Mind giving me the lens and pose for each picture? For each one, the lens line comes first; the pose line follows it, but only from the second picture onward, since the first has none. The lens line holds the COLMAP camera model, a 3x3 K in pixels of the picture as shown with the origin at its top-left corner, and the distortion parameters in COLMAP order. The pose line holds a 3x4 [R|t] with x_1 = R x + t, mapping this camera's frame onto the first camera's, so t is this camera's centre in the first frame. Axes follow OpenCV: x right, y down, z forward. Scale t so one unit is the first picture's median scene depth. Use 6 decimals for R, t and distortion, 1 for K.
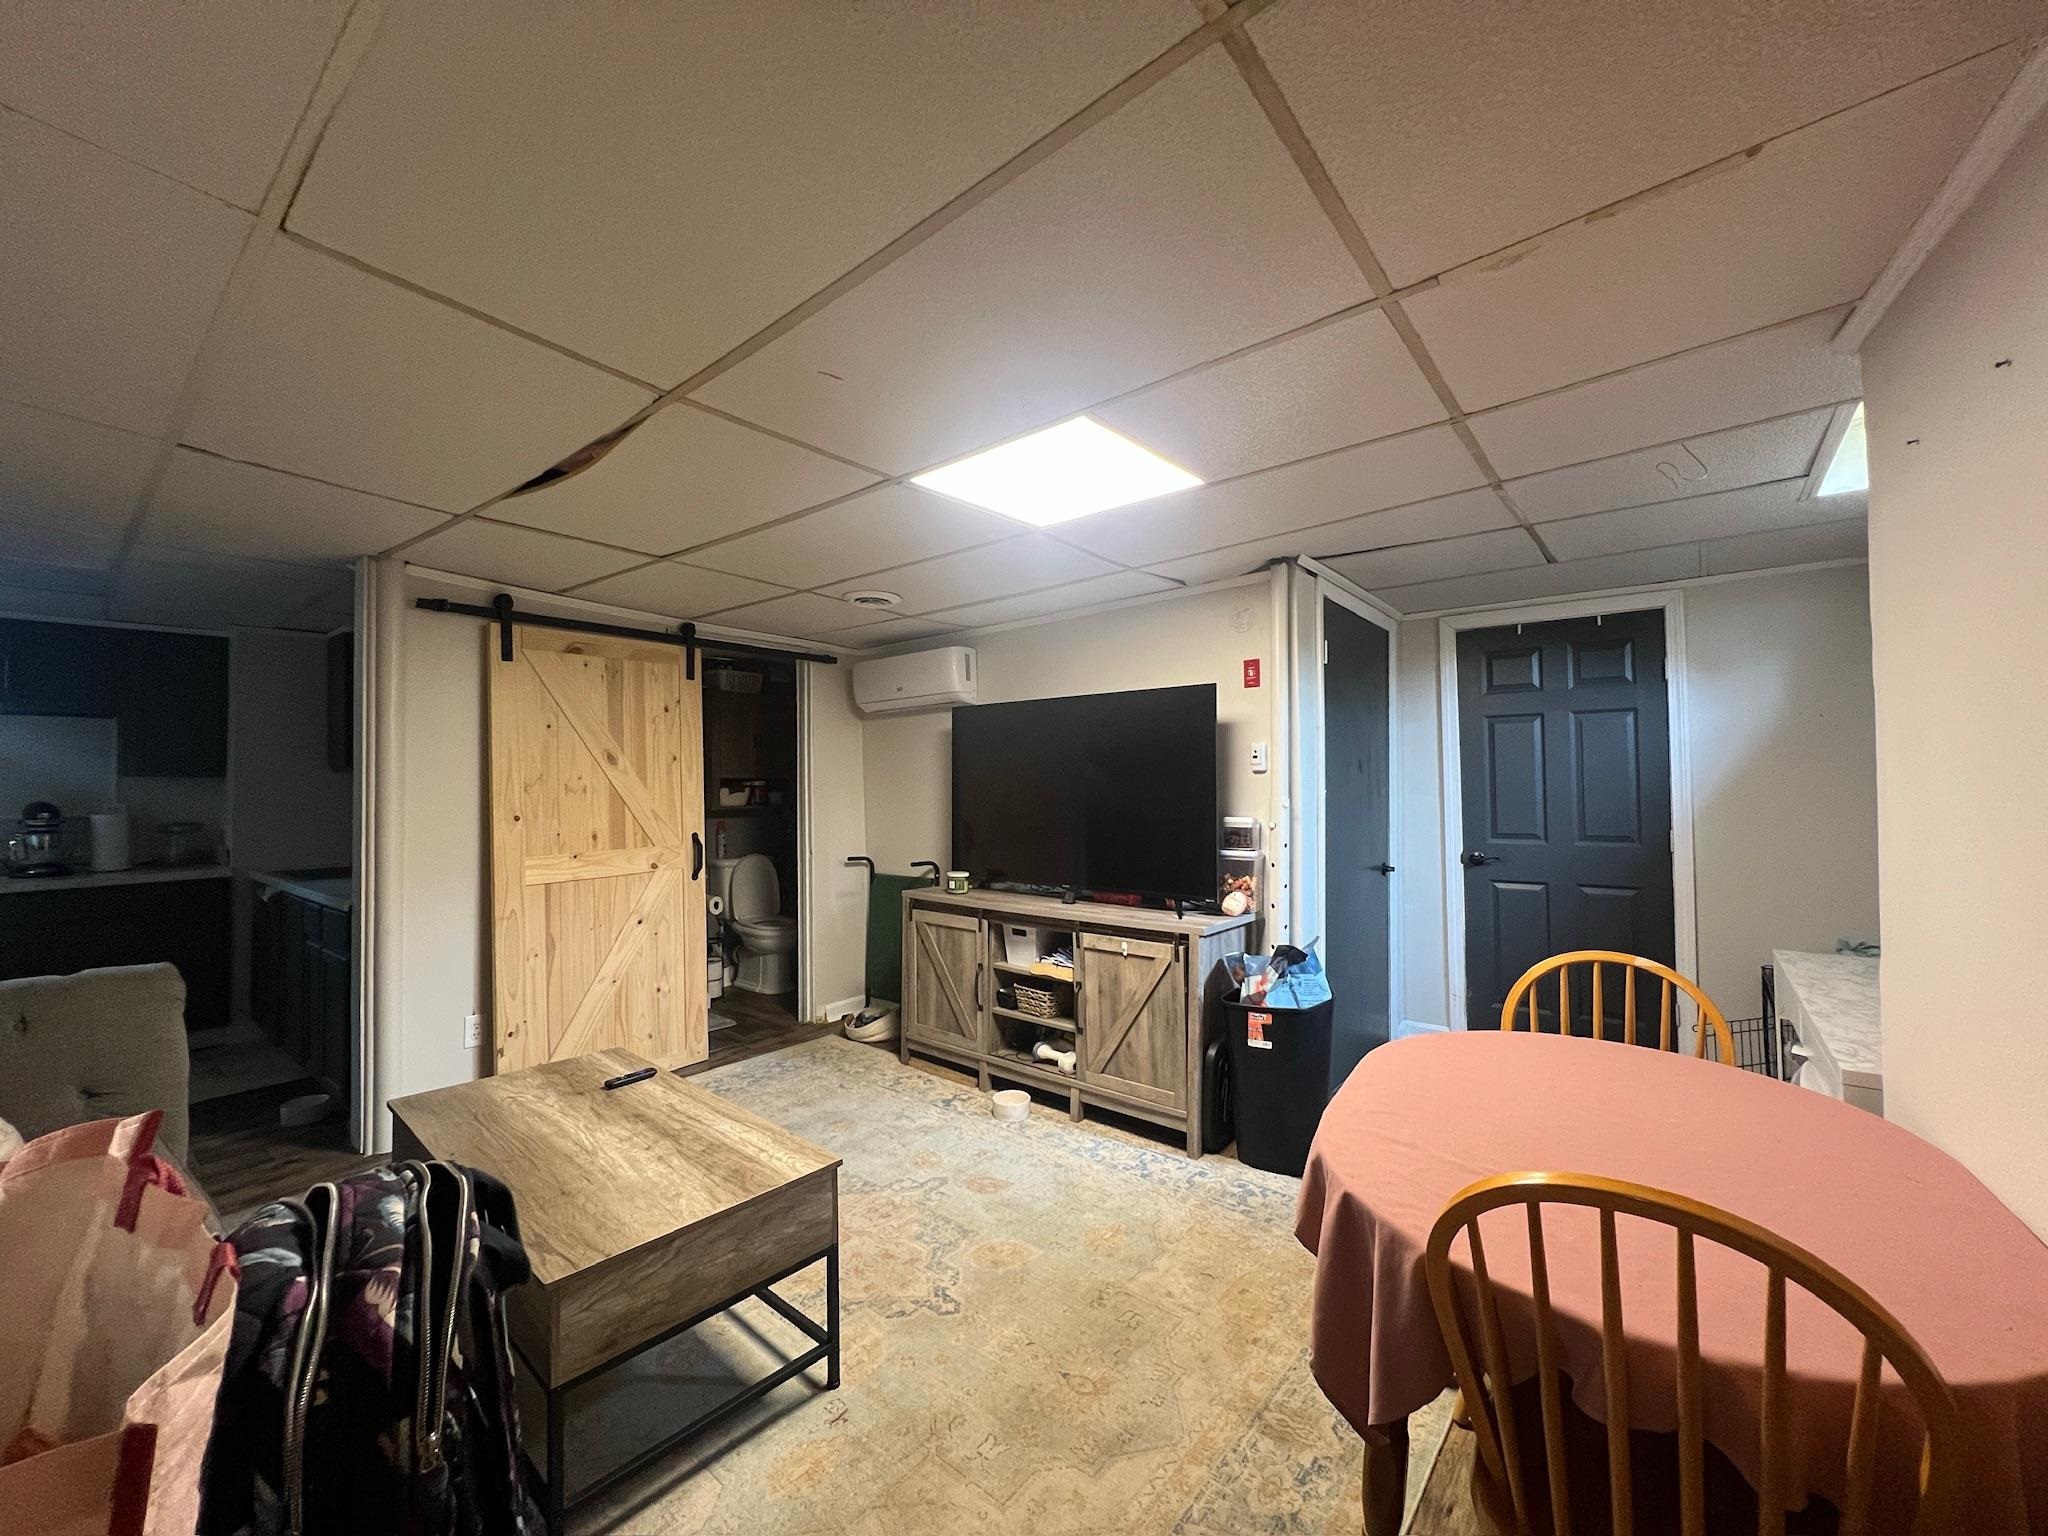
lens RADIAL K [[825.0, 0, 1018.9], [0, 825.0, 762.8], [0, 0, 1]] dist [-0.003415, -0.000265]
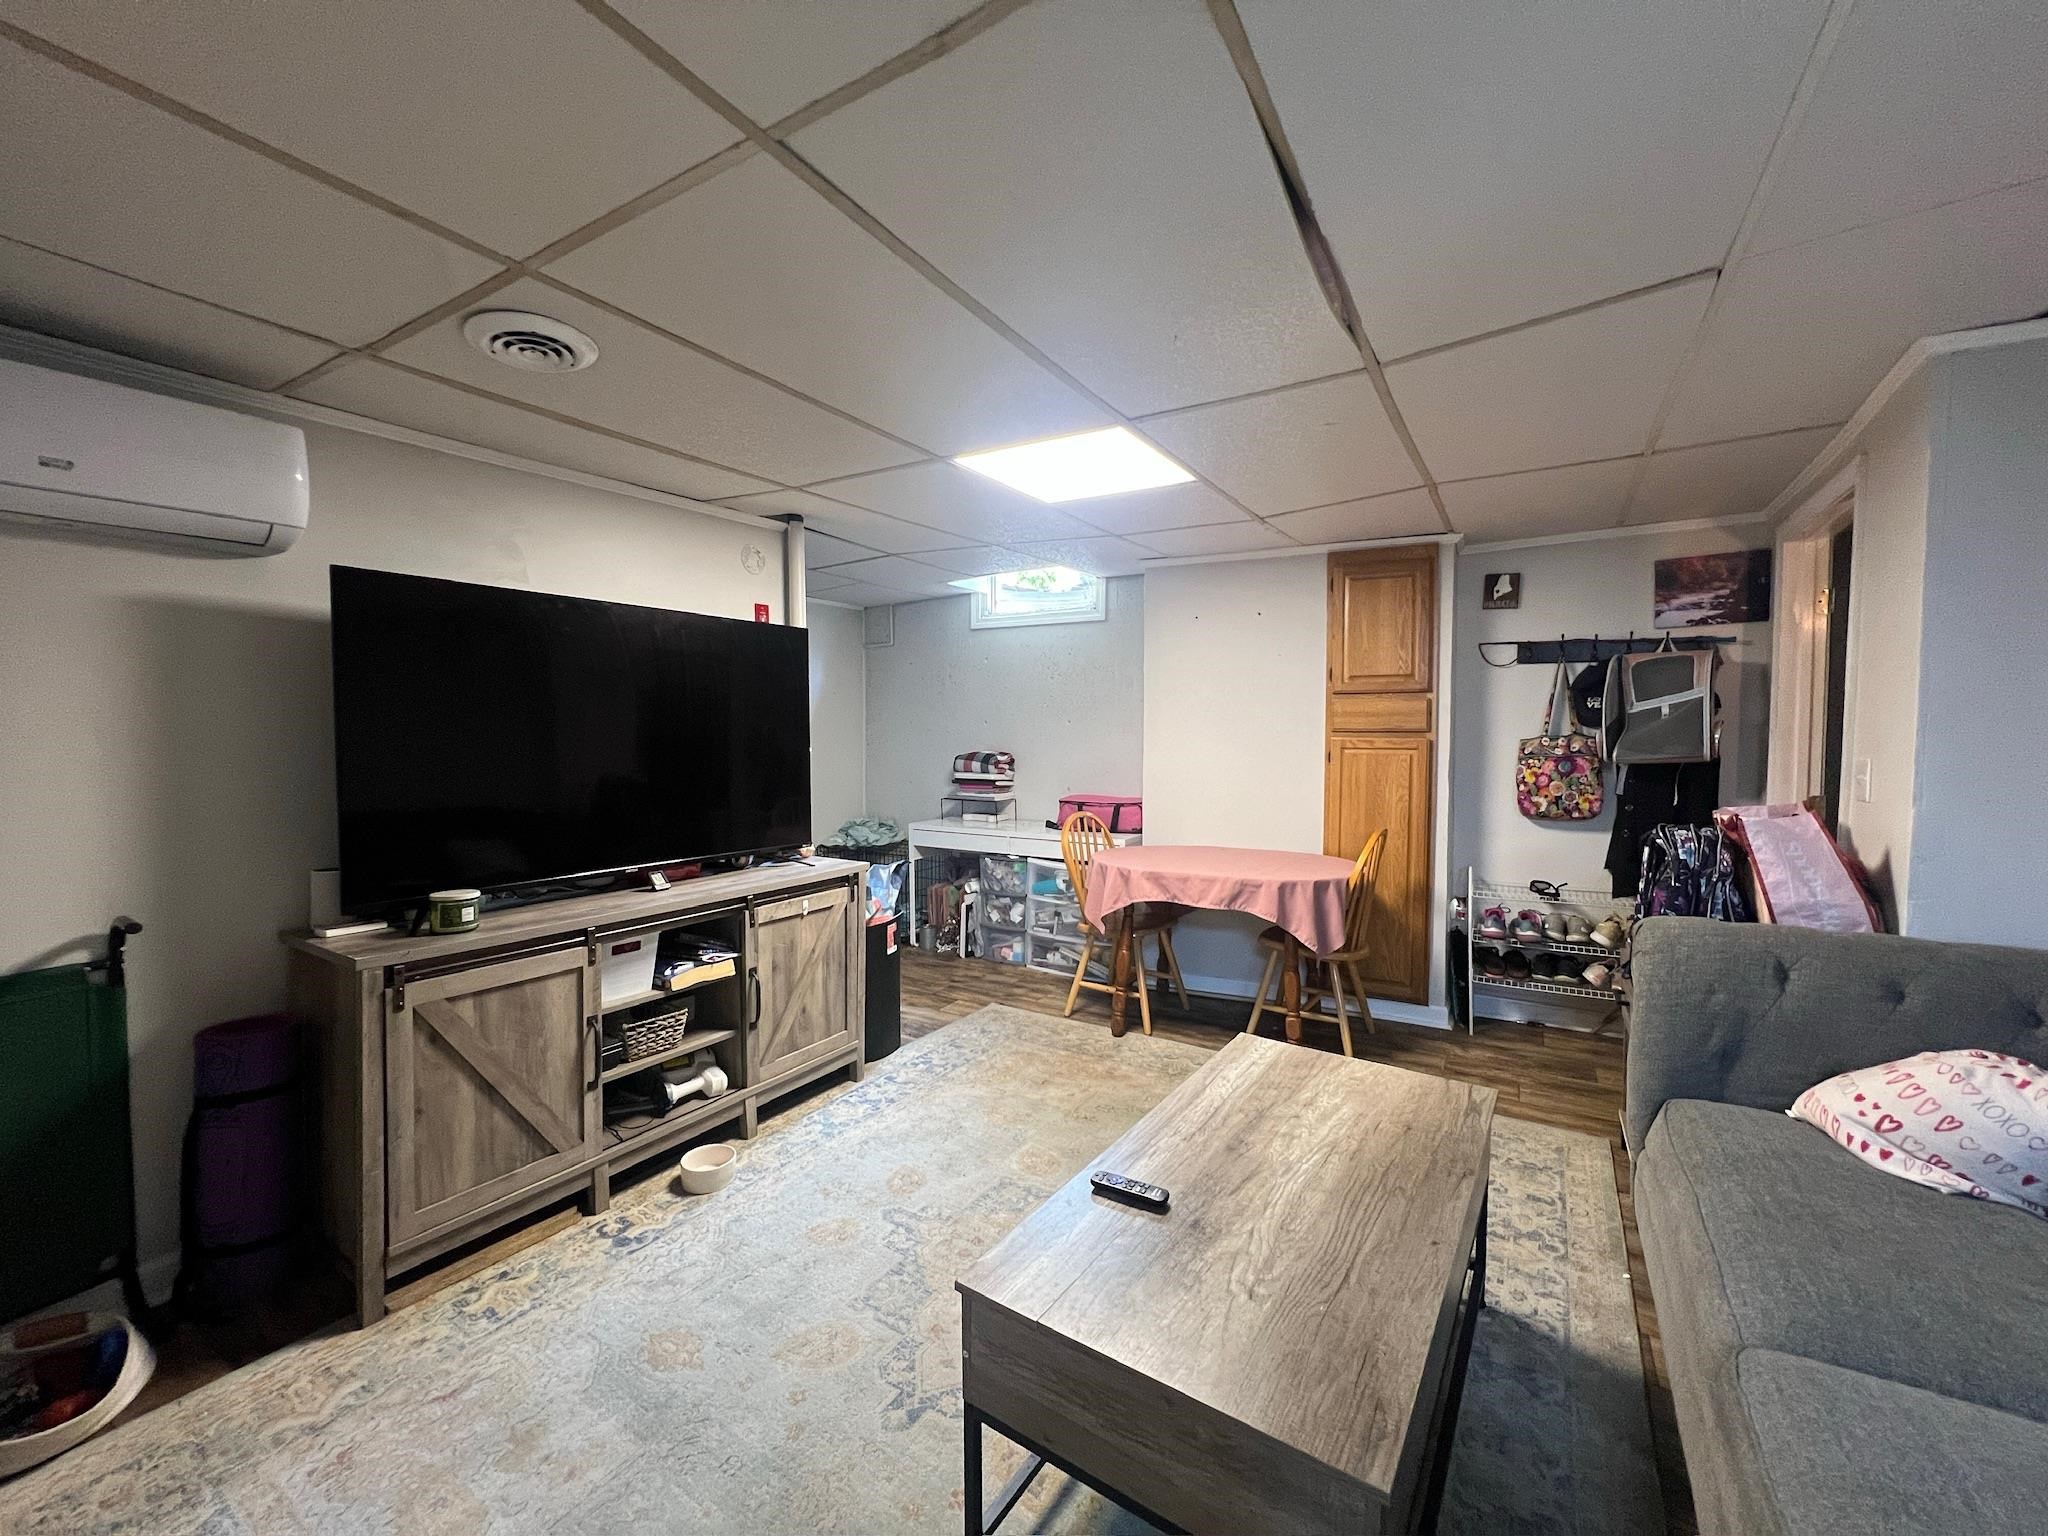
lens RADIAL K [[825.0, 0, 1018.9], [0, 825.0, 762.8], [0, 0, 1]] dist [-0.003415, -0.000265]
pose [[-0.130610, -0.029570, 0.990993, -0.774381], [-0.019580, 0.999437, 0.027241, 0.032639], [-0.991241, -0.015845, -0.131115, 0.848178]]
